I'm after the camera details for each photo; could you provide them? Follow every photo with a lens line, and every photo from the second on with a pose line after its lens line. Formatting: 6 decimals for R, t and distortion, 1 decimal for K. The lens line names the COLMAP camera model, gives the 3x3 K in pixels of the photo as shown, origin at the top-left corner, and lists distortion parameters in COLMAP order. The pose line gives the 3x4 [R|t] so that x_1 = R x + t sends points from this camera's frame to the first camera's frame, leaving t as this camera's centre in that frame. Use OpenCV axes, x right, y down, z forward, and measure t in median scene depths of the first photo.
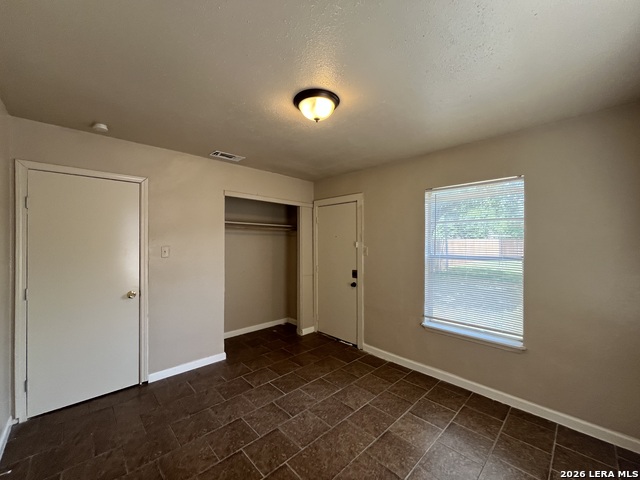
lens RADIAL K [[257.2, 0, 319.8], [0, 257.2, 241.9], [0, 0, 1]] dist [-0.003966, 0.000037]
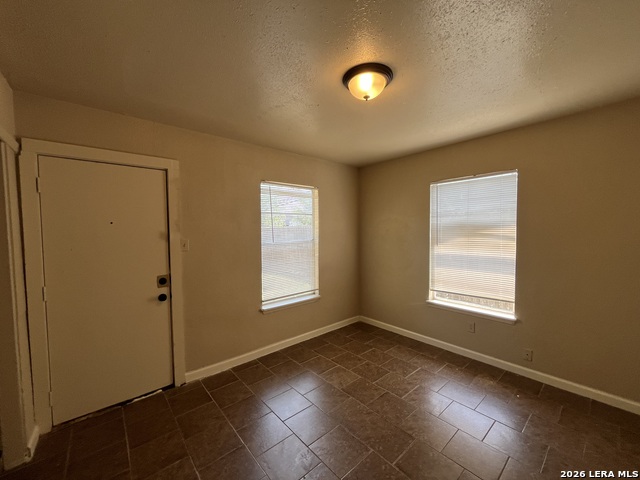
lens RADIAL K [[257.2, 0, 316.9], [0, 257.2, 239.7], [0, 0, 1]] dist [-0.003966, 0.000037]
pose [[0.063680, -0.035059, 0.997354, -0.622994], [0.020819, 0.999212, 0.033795, 0.006665], [-0.997753, 0.018612, 0.064360, 0.714846]]
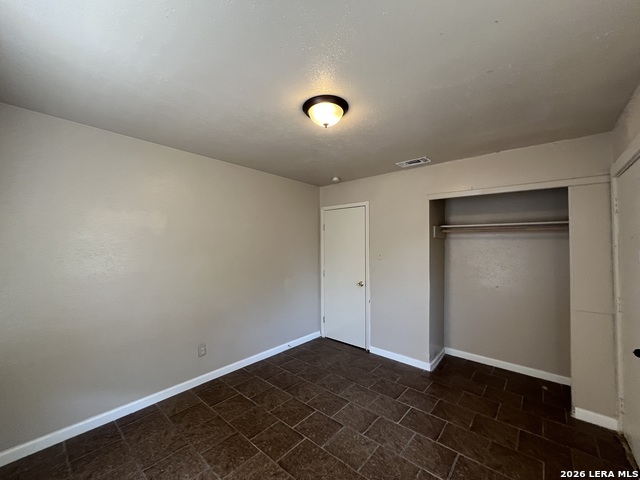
lens RADIAL K [[257.2, 0, 320.0], [0, 257.2, 241.2], [0, 0, 1]] dist [-0.003966, 0.000037]
pose [[0.092723, -0.025121, -0.995375, 0.620486], [-0.008205, 0.999628, -0.025993, 0.004011], [0.995658, 0.010577, 0.092482, 0.564357]]
